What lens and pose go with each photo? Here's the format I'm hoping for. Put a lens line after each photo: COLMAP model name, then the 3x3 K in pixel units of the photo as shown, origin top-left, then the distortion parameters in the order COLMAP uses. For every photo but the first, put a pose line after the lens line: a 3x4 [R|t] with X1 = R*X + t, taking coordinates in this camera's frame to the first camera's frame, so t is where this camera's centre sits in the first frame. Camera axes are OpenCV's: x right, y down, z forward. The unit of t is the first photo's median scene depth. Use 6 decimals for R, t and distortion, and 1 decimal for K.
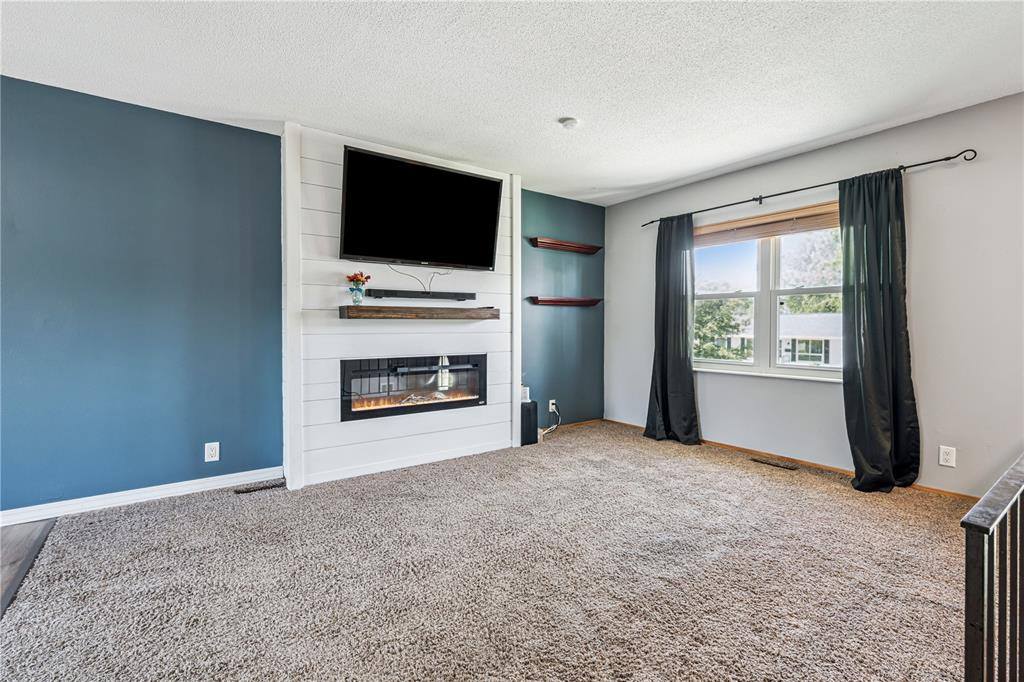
lens RADIAL K [[473.7, 0, 513.9], [0, 473.7, 334.4], [0, 0, 1]] dist [-0.002059, 0.001578]
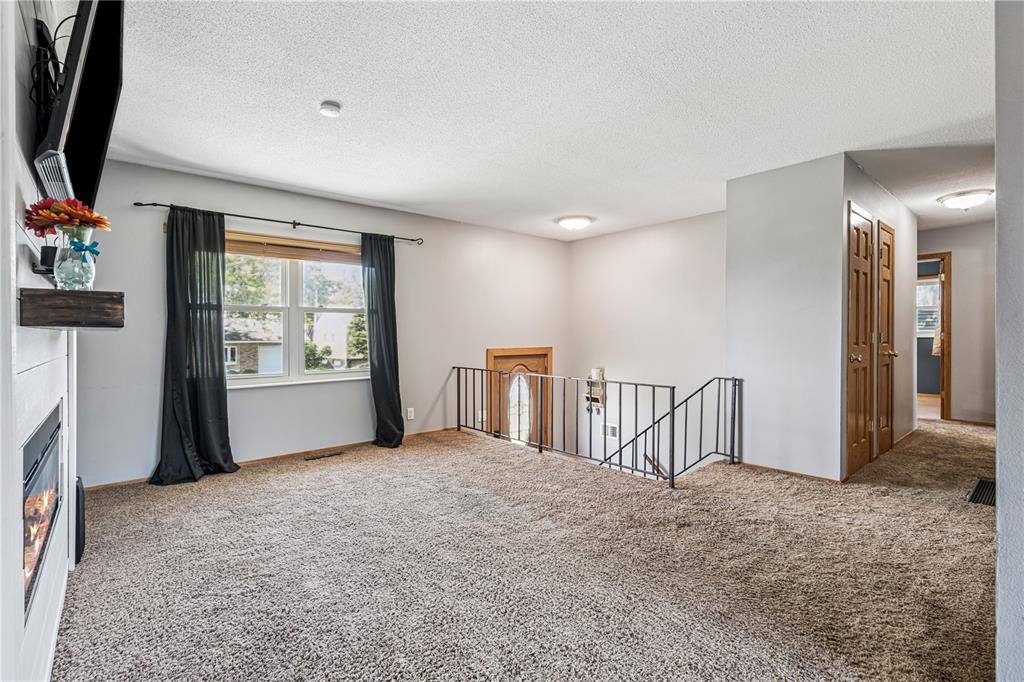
lens RADIAL K [[473.7, 0, 513.6], [0, 473.7, 338.4], [0, 0, 1]] dist [-0.002059, 0.001578]
pose [[-0.071902, -0.003586, 0.997405, -0.641745], [0.029720, 0.999542, 0.005736, -0.010459], [-0.996969, 0.030055, -0.071762, 0.600203]]
